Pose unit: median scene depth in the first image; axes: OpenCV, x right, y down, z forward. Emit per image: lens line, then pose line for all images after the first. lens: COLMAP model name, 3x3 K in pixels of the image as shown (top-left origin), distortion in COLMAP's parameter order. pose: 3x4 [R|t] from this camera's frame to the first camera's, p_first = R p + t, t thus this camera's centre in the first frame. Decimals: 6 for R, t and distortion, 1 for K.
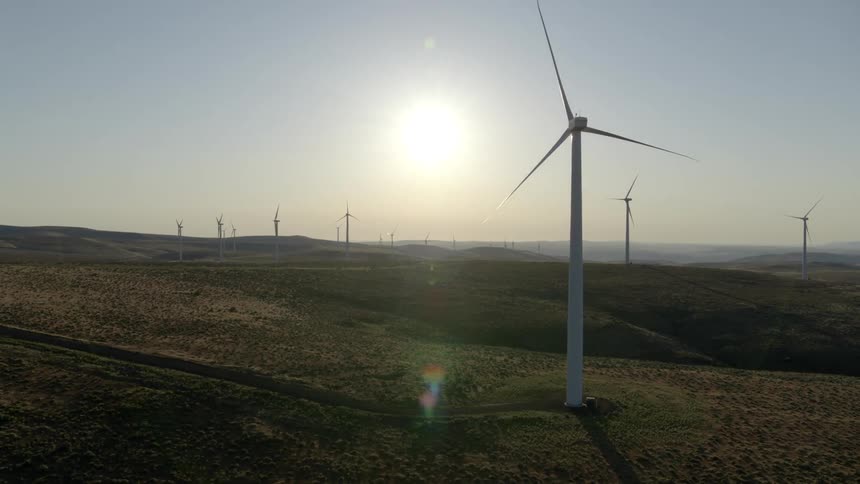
lens RADIAL K [[656.1, 0, 430.0], [0, 656.1, 242.0], [0, 0, 1]] dist [-0.106222, 0.067711]
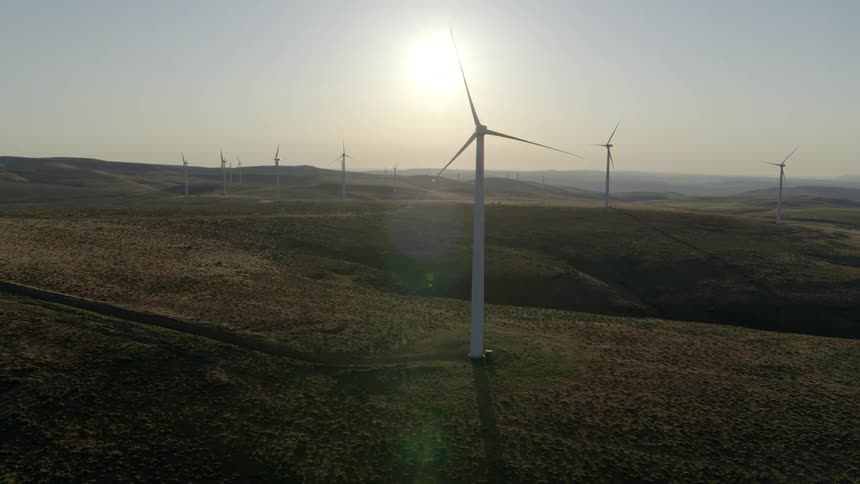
lens RADIAL K [[656.1, 0, 430.0], [0, 656.1, 242.0], [0, 0, 1]] dist [-0.106222, 0.067711]
pose [[0.999871, 0.005733, -0.014999, 0.141380], [-0.004058, 0.993992, 0.109381, -0.099018], [0.015536, -0.109306, 0.993887, -0.218658]]
